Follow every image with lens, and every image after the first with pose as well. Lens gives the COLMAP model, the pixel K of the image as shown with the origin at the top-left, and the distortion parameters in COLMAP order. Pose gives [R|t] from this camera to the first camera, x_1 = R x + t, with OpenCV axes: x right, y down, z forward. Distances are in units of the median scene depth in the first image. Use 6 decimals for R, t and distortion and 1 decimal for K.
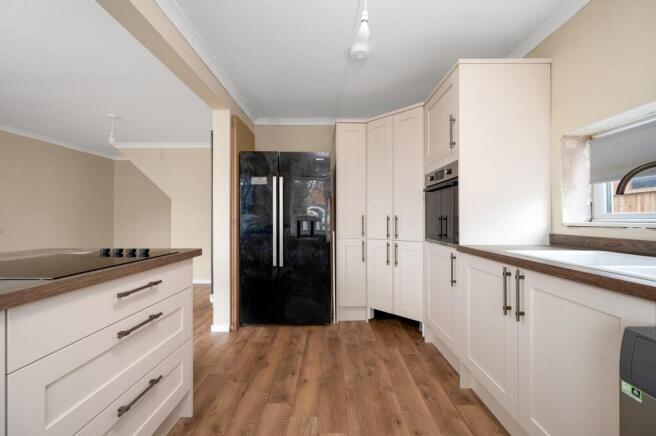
lens RADIAL K [[254.7, 0, 329.6], [0, 254.7, 218.0], [0, 0, 1]] dist [0.000298, 0.000014]
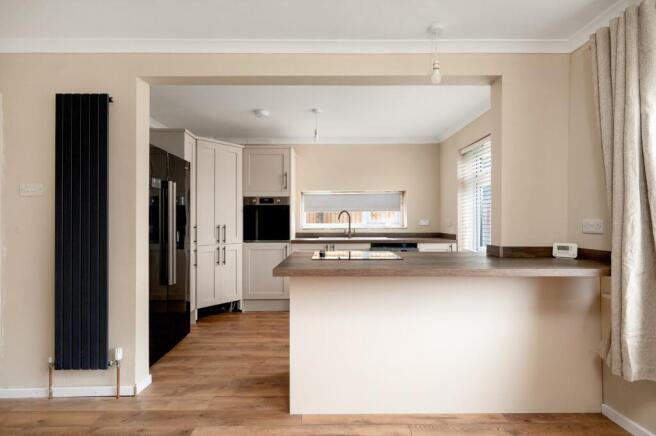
lens RADIAL K [[329.1, 0, 328.4], [0, 329.1, 220.0], [0, 0, 1]] dist [0.000902, -0.000065]
pose [[0.001660, 0.000401, 0.999999, -1.476702], [-0.003469, 0.999994, -0.000395, -0.036729], [-0.999993, -0.003468, 0.001661, 0.515216]]
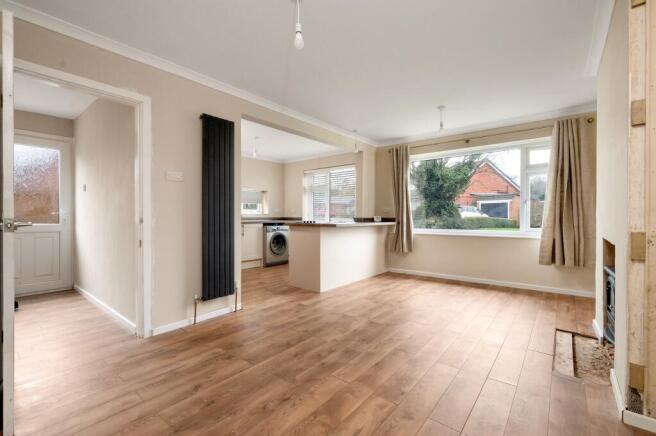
lens RADIAL K [[287.8, 0, 328.0], [0, 287.8, 216.9], [0, 0, 1]] dist [-0.000197, 0.000005]
pose [[-0.769946, 0.001158, 0.638108, -1.711592], [0.000945, 0.999999, -0.000675, 0.041025], [-0.638108, 0.000084, -0.769947, 1.895683]]
